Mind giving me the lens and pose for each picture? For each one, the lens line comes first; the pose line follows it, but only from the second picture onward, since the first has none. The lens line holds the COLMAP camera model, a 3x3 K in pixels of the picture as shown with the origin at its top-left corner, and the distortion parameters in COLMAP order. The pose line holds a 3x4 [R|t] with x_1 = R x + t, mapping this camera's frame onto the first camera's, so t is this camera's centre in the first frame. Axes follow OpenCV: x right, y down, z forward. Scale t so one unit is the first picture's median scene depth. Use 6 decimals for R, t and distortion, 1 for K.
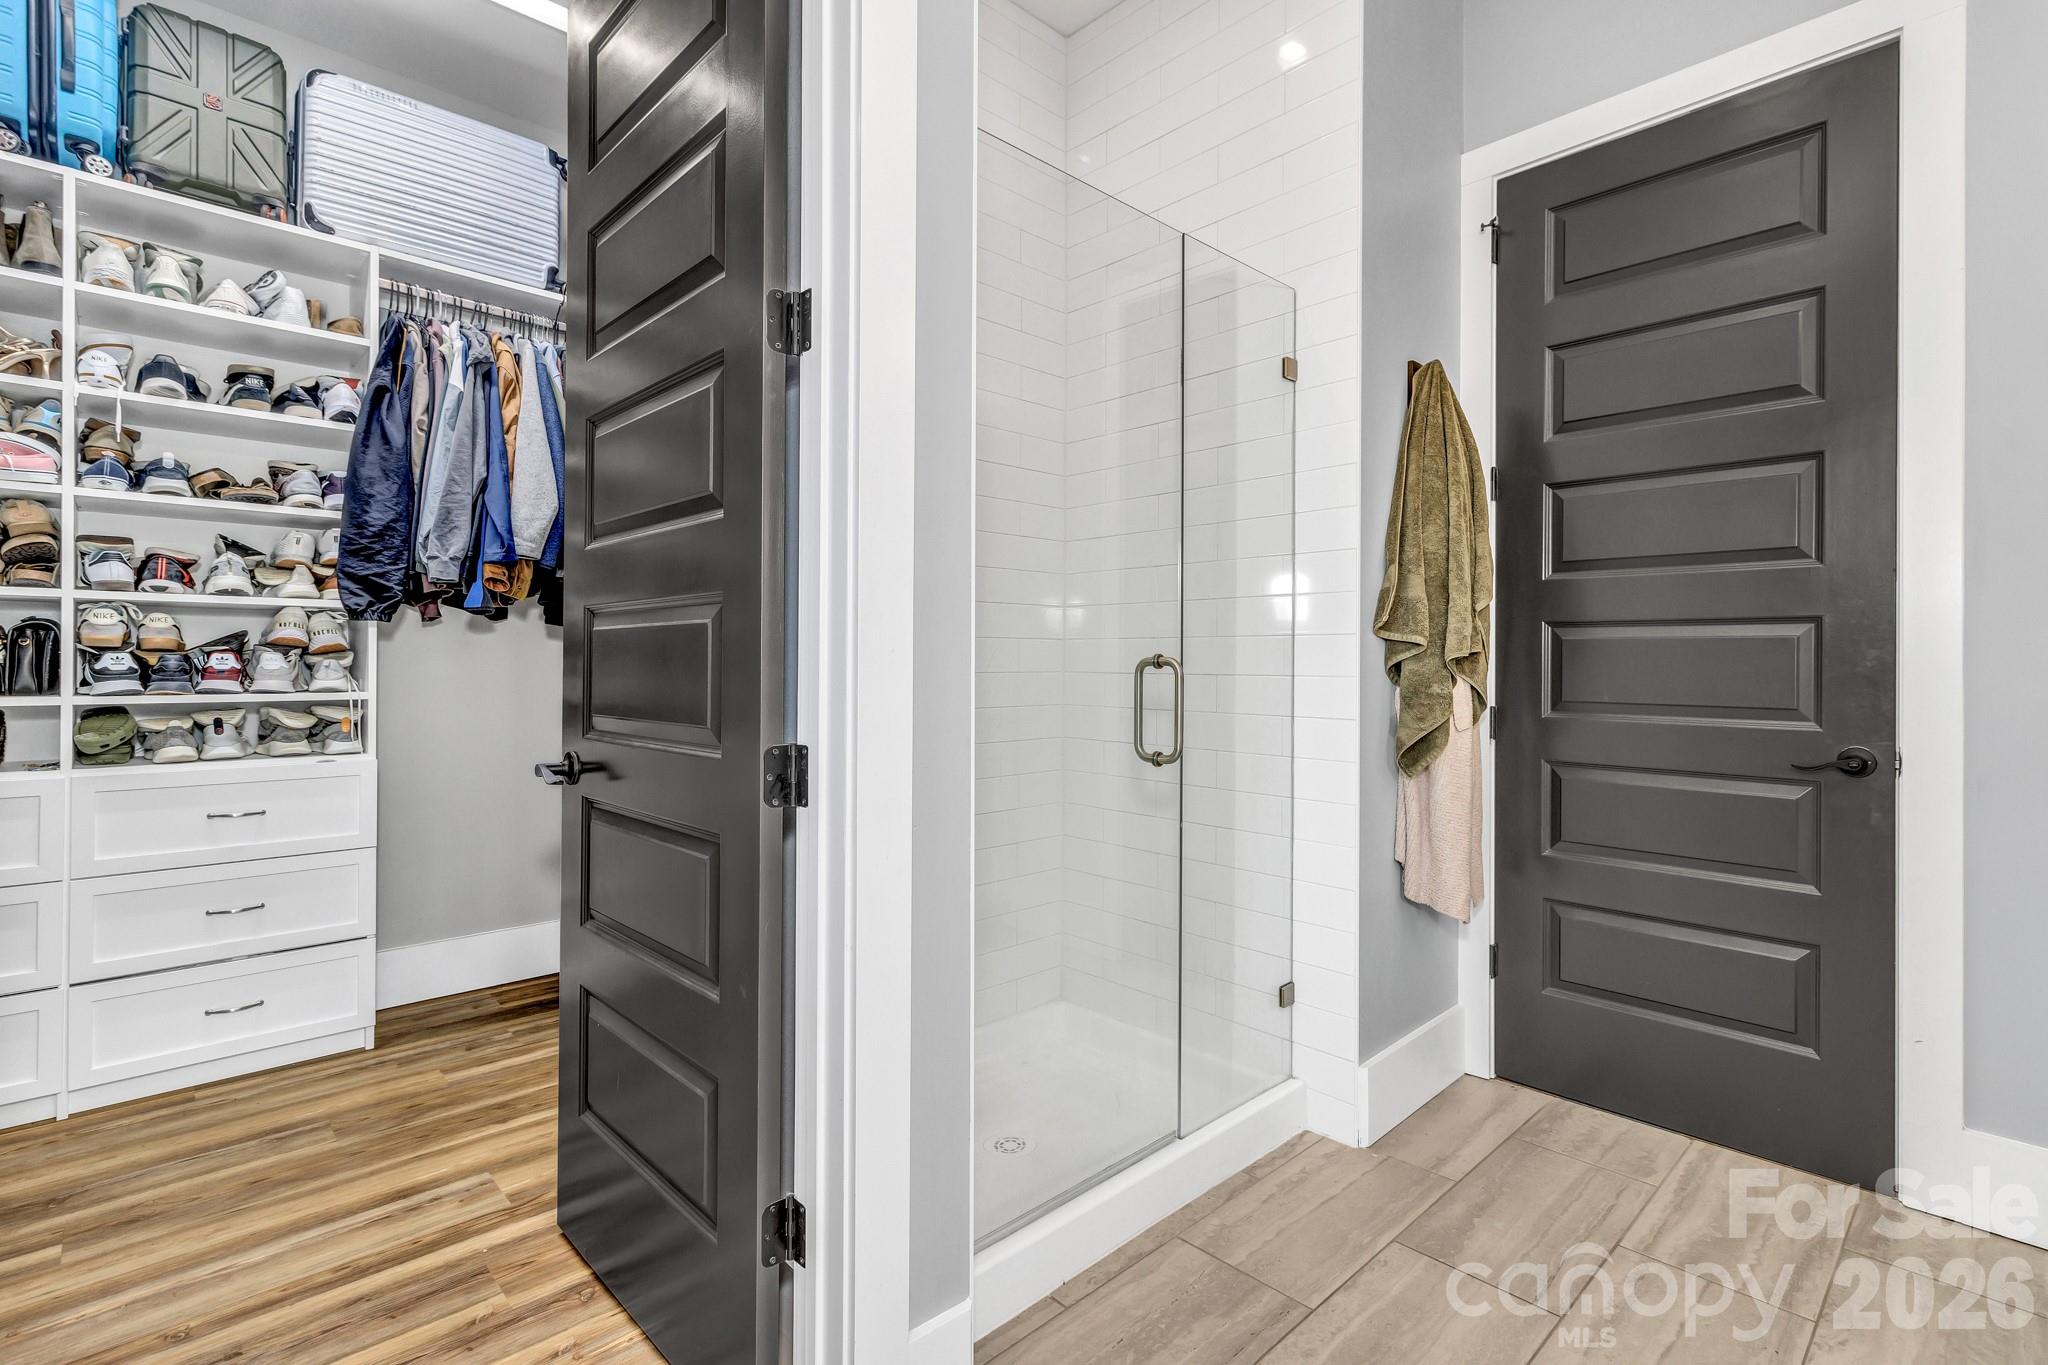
lens RADIAL K [[942.2, 0, 1030.0], [0, 942.2, 658.5], [0, 0, 1]] dist [0.000666, 0.000010]
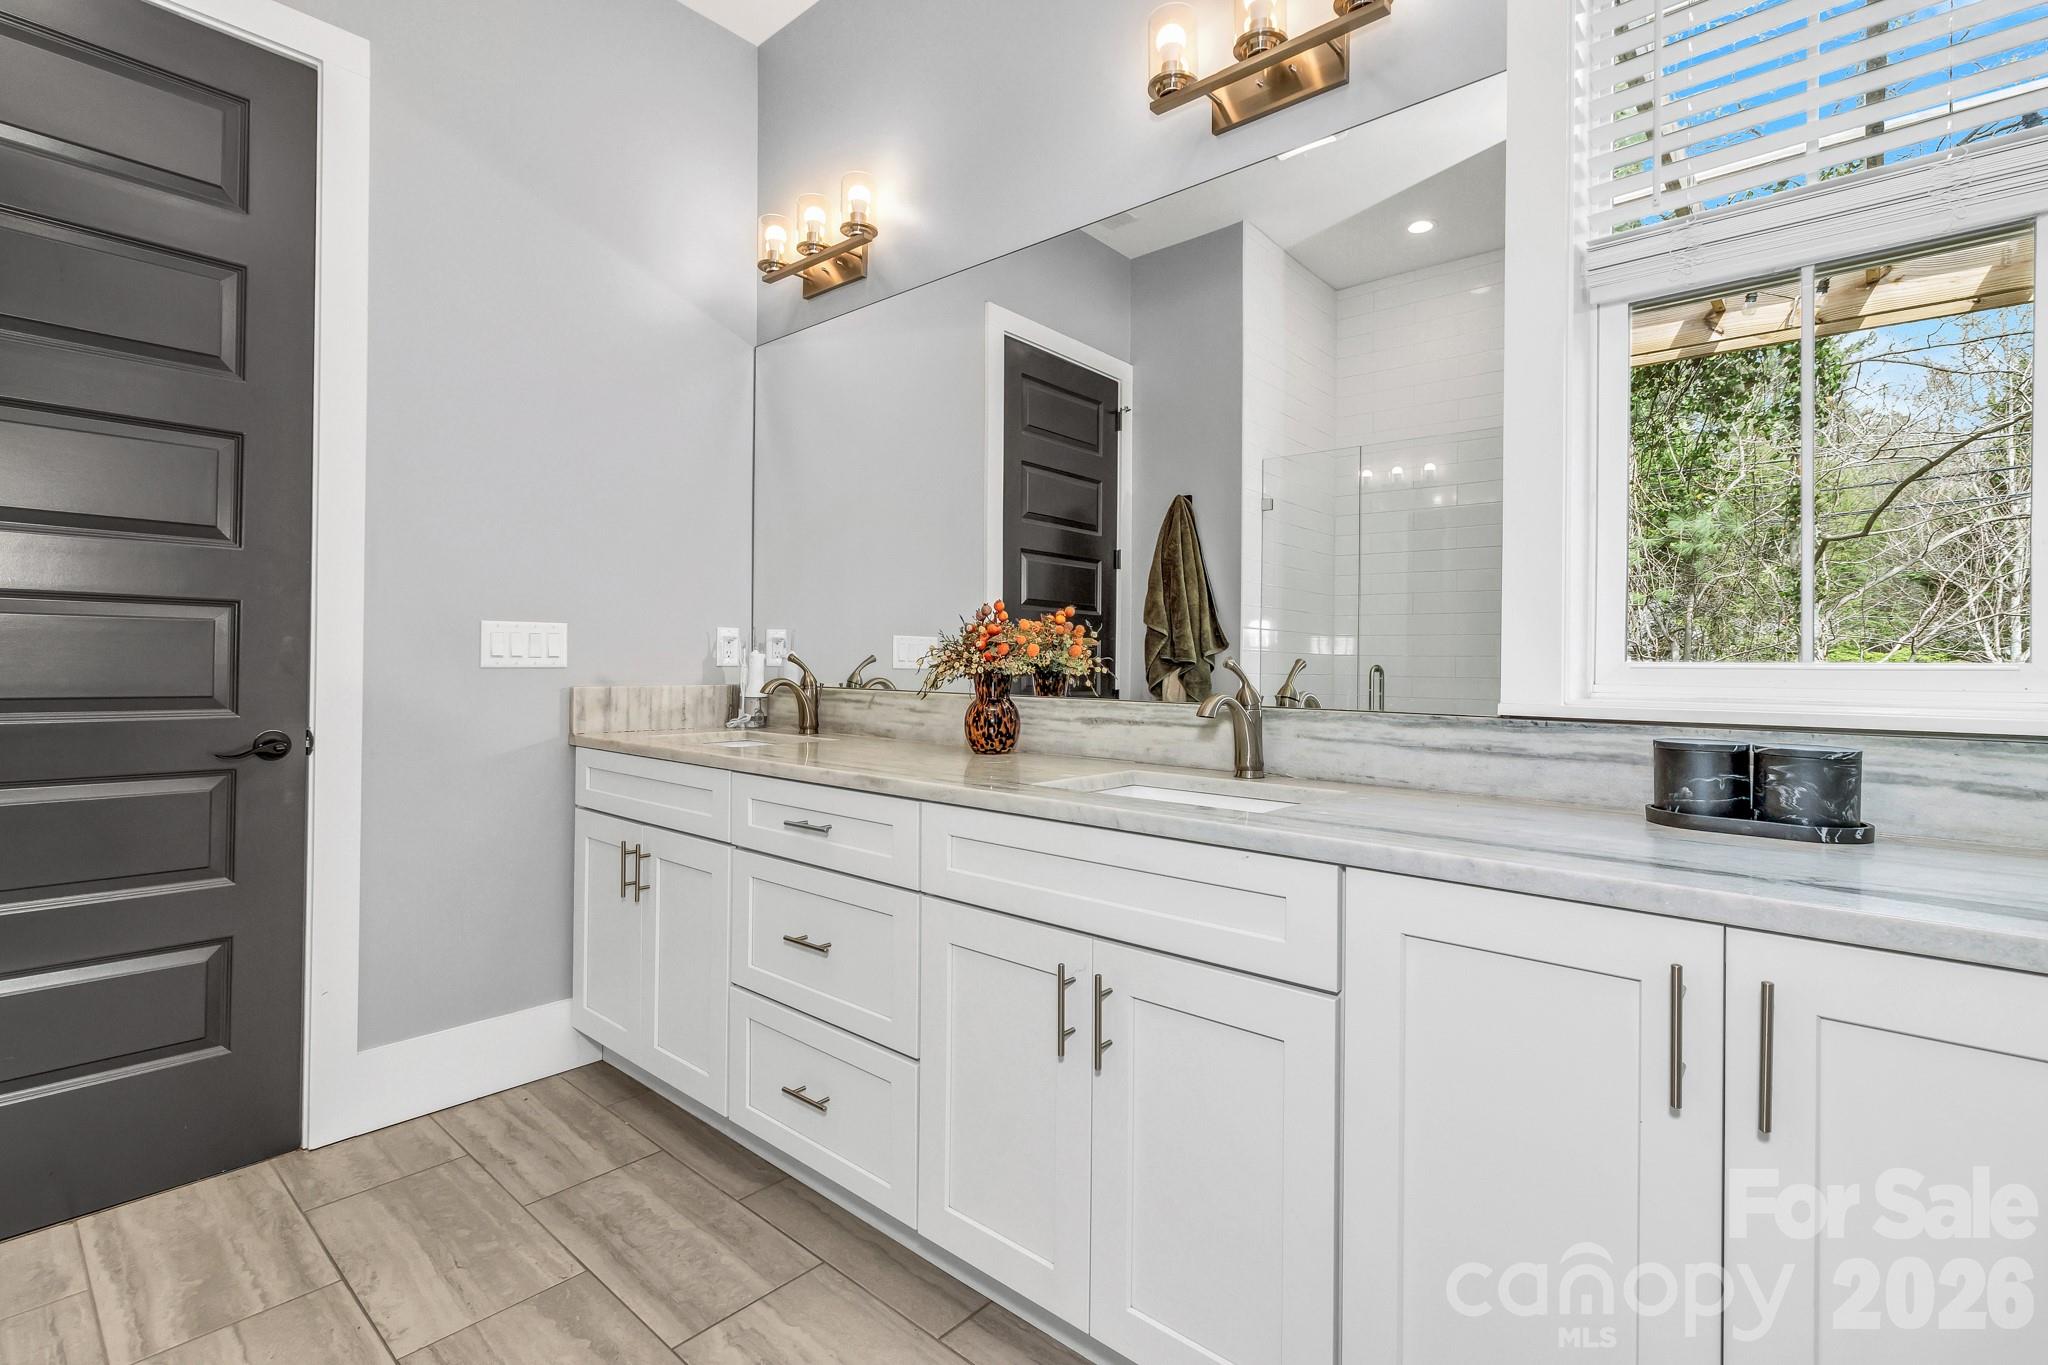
lens RADIAL K [[942.2, 0, 1030.0], [0, 942.2, 658.5], [0, 0, 1]] dist [0.000666, 0.000010]
pose [[-0.088629, 0.002068, 0.996063, -0.211884], [-0.015701, 0.999871, -0.003473, 0.005506], [-0.995941, -0.015947, -0.088585, 0.263113]]
